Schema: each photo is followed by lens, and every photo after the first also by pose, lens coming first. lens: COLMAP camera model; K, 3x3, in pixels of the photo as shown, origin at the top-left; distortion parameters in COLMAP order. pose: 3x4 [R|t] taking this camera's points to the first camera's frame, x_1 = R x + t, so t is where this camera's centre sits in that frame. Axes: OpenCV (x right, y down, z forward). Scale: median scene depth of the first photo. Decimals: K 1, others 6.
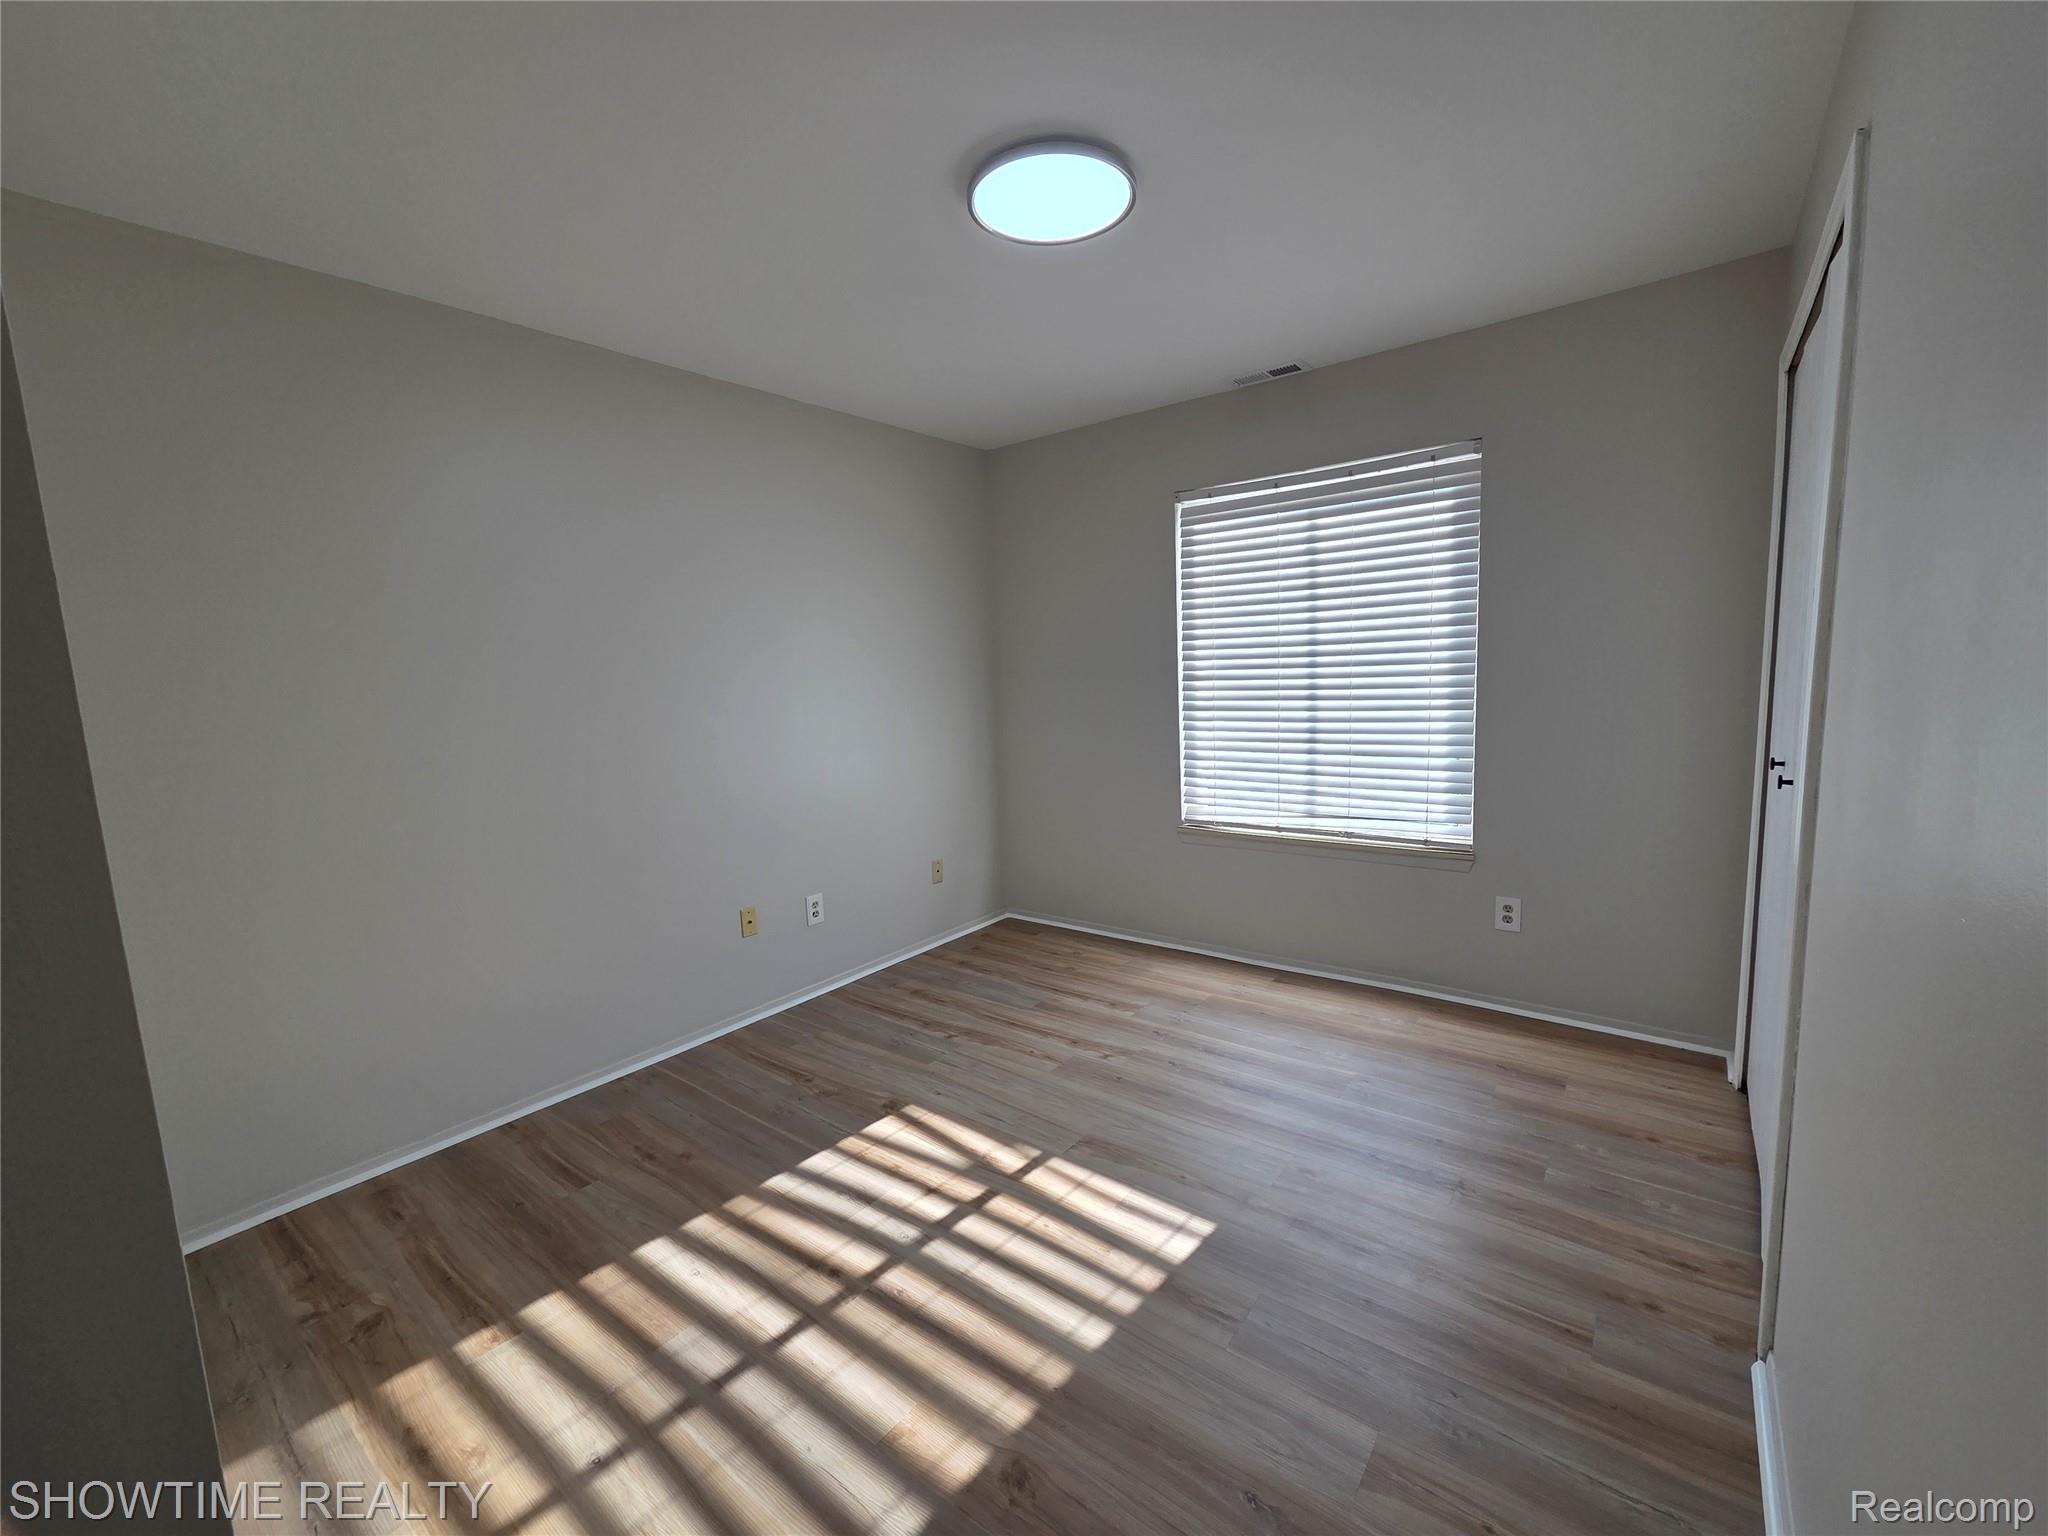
lens RADIAL K [[838.2, 0, 1024.0], [0, 838.2, 768.0], [0, 0, 1]] dist [-0.001412, 0.000450]
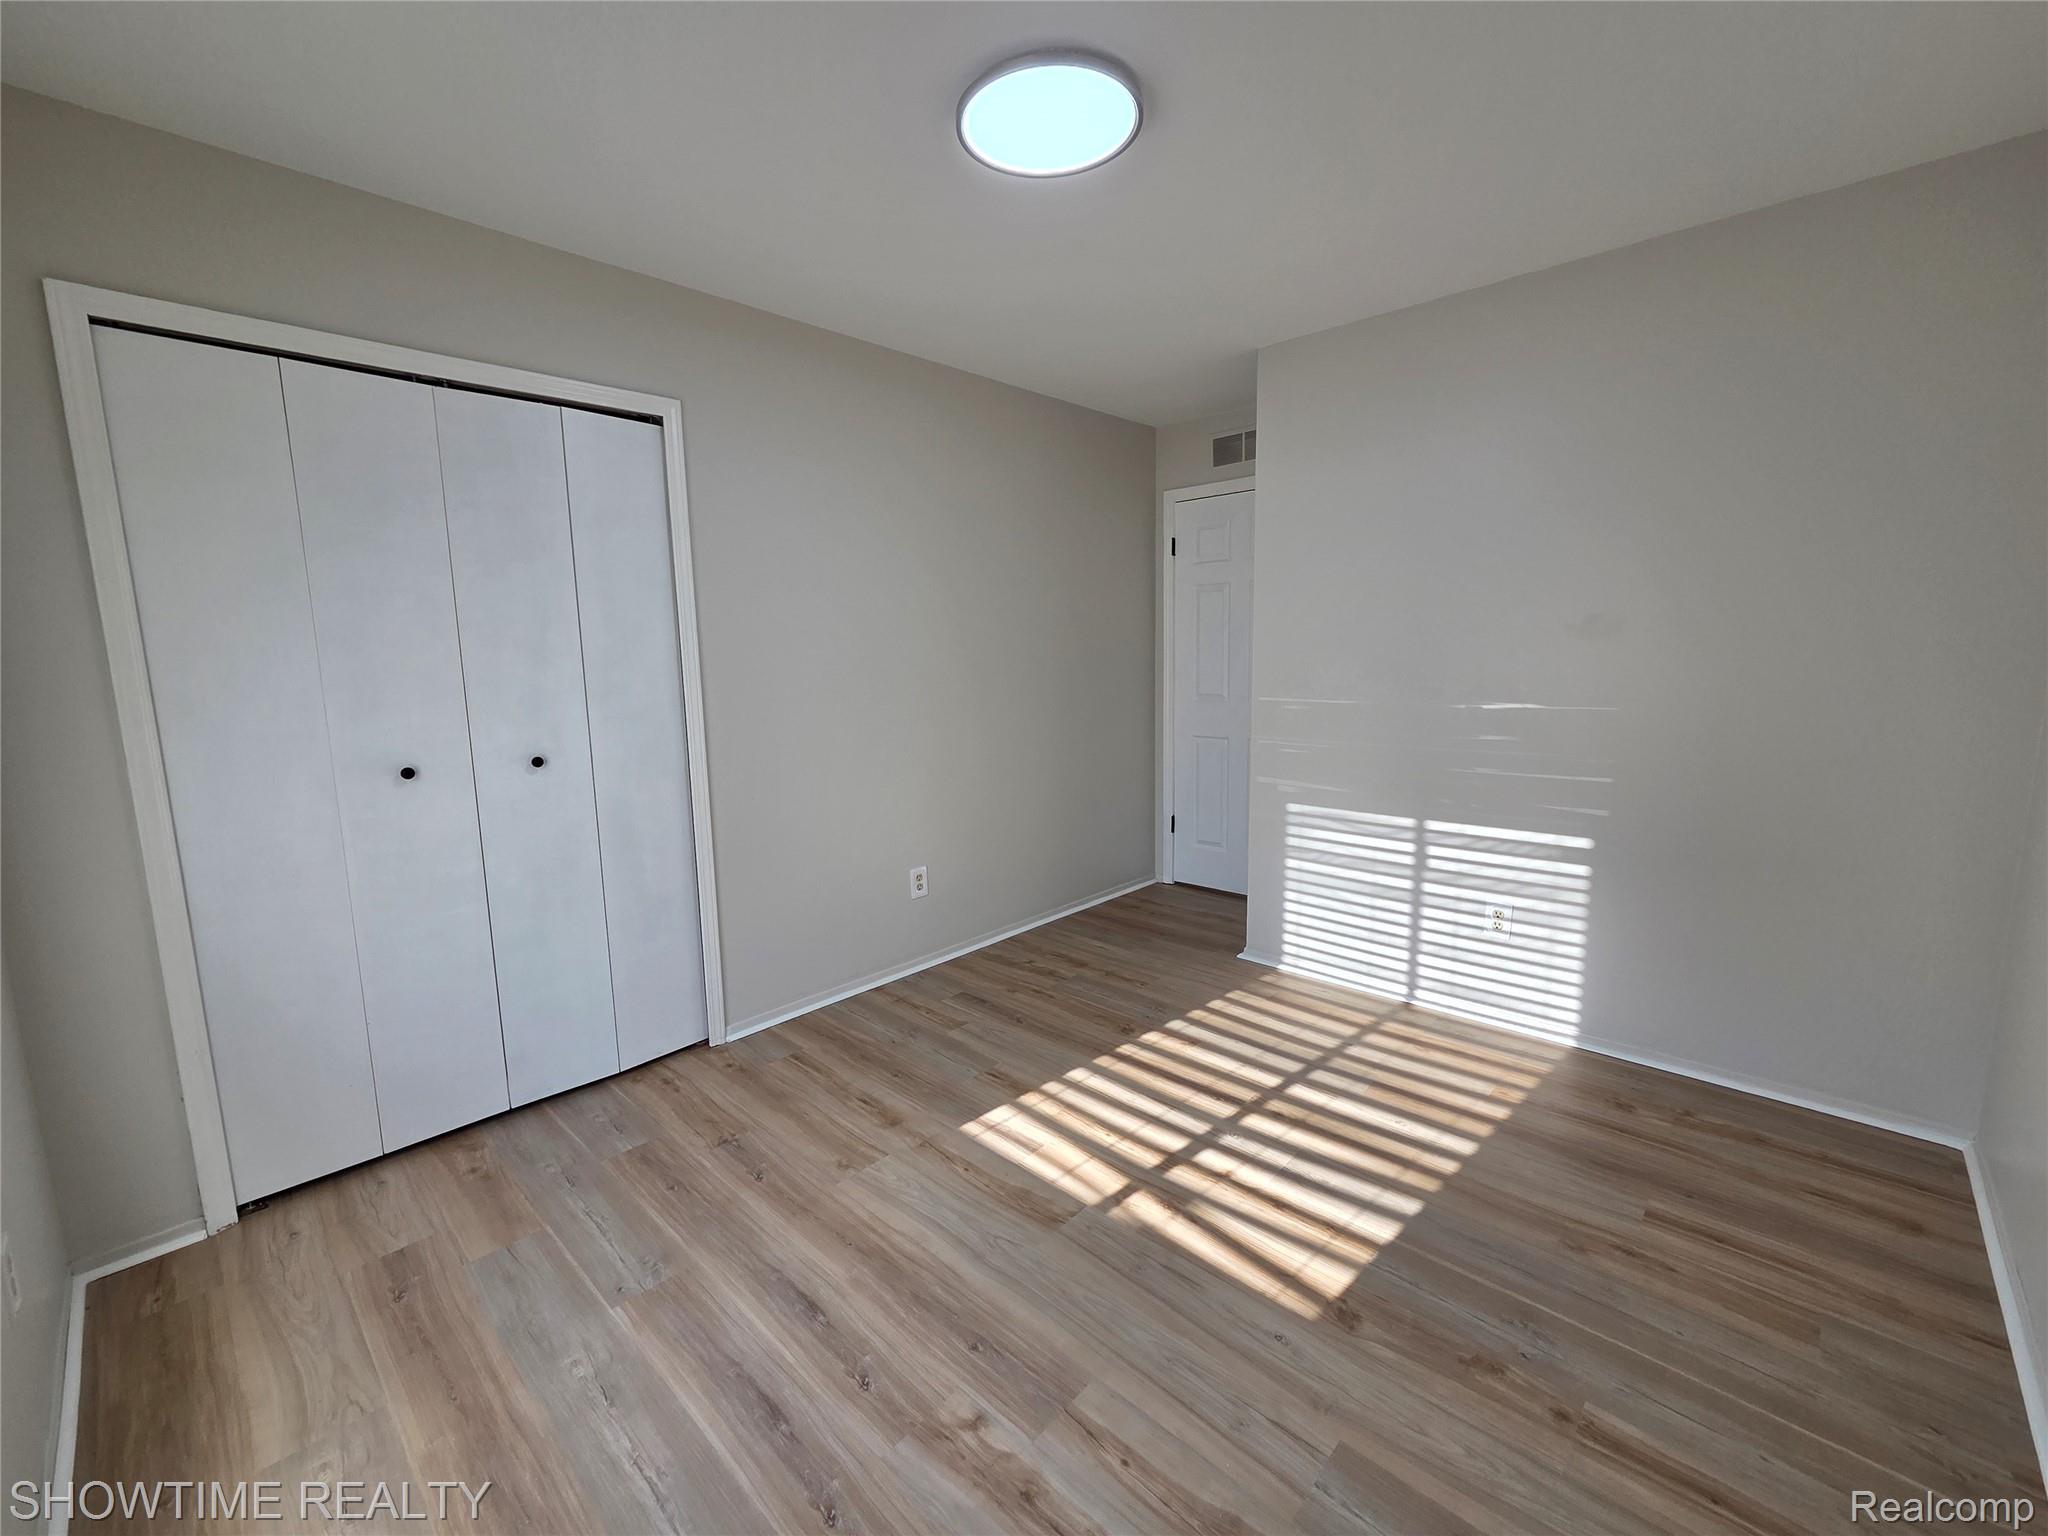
lens RADIAL K [[838.2, 0, 1024.0], [0, 838.2, 768.0], [0, 0, 1]] dist [-0.001412, 0.000450]
pose [[-0.993933, 0.050893, 0.097504, -0.000089], [0.074266, 0.964439, 0.253657, -0.211315], [-0.081128, 0.259359, -0.962368, 1.826134]]
